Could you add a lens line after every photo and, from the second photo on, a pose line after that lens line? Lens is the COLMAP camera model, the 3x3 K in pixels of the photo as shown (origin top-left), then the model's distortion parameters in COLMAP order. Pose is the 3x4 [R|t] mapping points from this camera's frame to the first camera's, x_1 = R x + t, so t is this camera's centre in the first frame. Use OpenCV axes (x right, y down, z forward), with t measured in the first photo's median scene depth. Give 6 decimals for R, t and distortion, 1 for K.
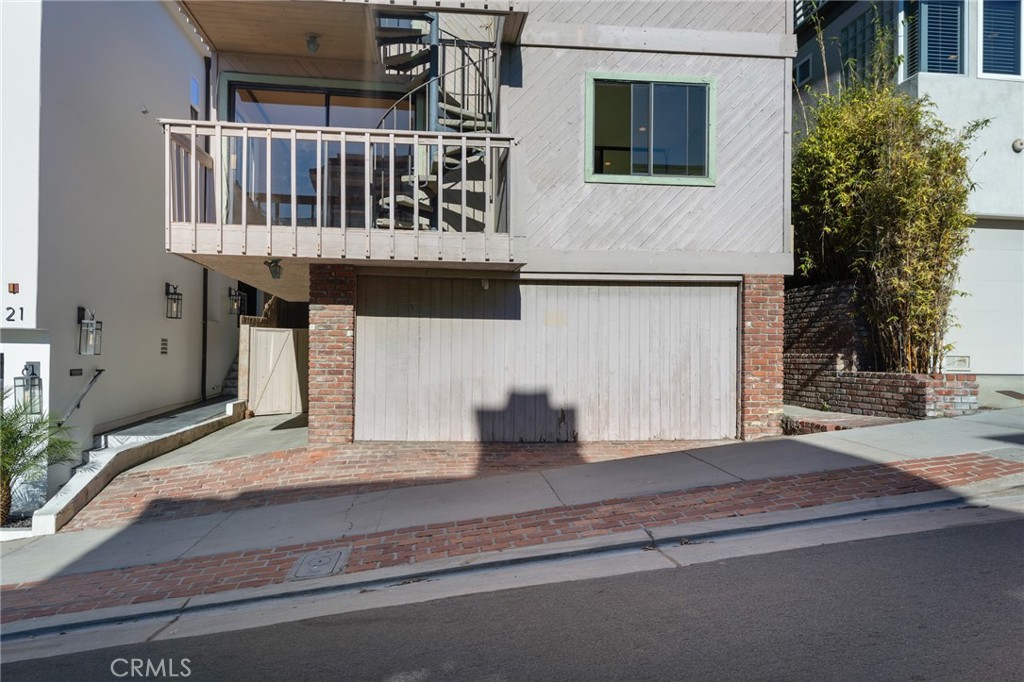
lens RADIAL K [[698.1, 0, 508.9], [0, 698.1, 365.5], [0, 0, 1]] dist [0.002701, -0.000754]
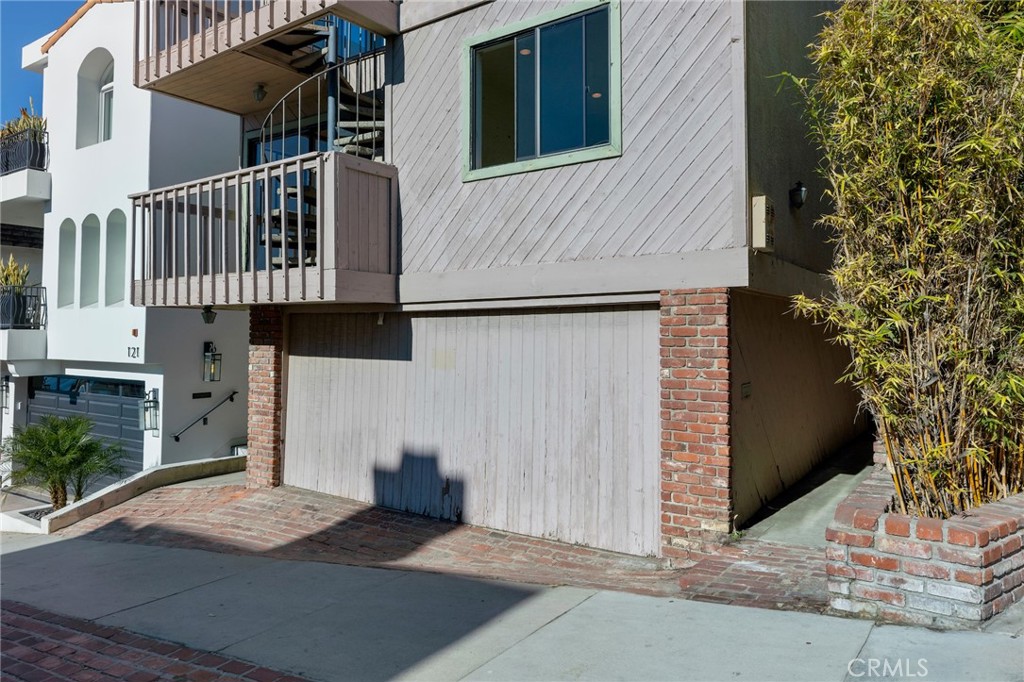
lens RADIAL K [[709.2, 0, 509.6], [0, 709.2, 322.5], [0, 0, 1]] dist [-0.000600, -0.000414]
pose [[0.741773, -0.021285, -0.670313, 0.659130], [-0.007506, 0.999170, -0.040034, -0.077568], [0.670609, 0.034727, 0.740998, 0.459647]]
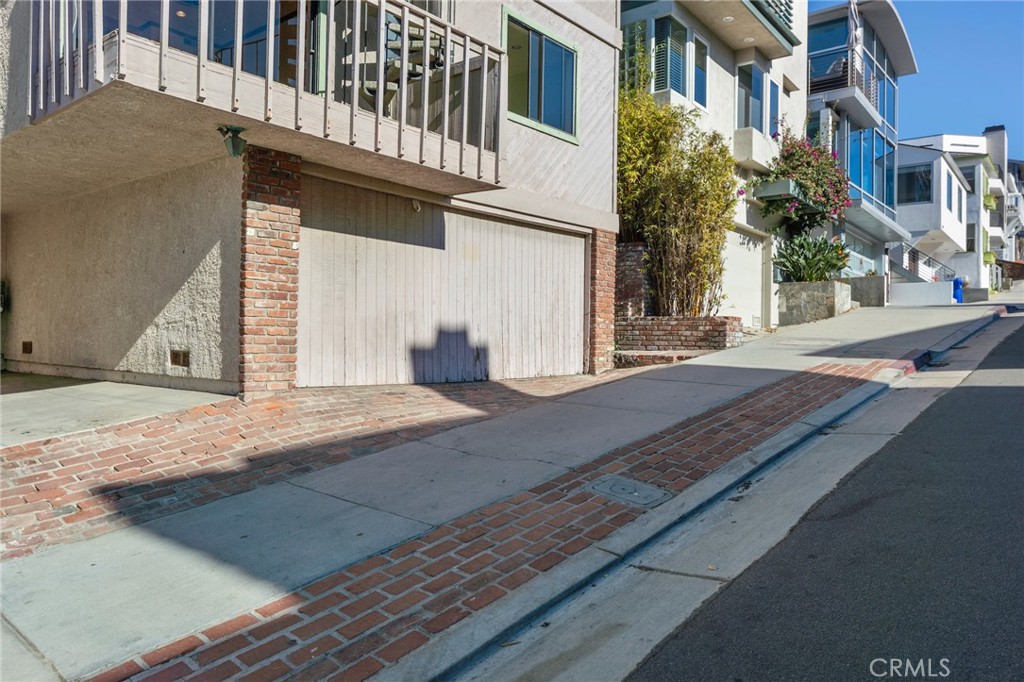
lens RADIAL K [[707.2, 0, 512.0], [0, 707.2, 341.0], [0, 0, 1]] dist [0.002590, 0.000978]
pose [[0.719678, 0.001734, 0.694306, -0.565877], [-0.000472, 0.999998, -0.002008, 0.056559], [-0.694308, 0.001117, 0.719677, 0.267925]]
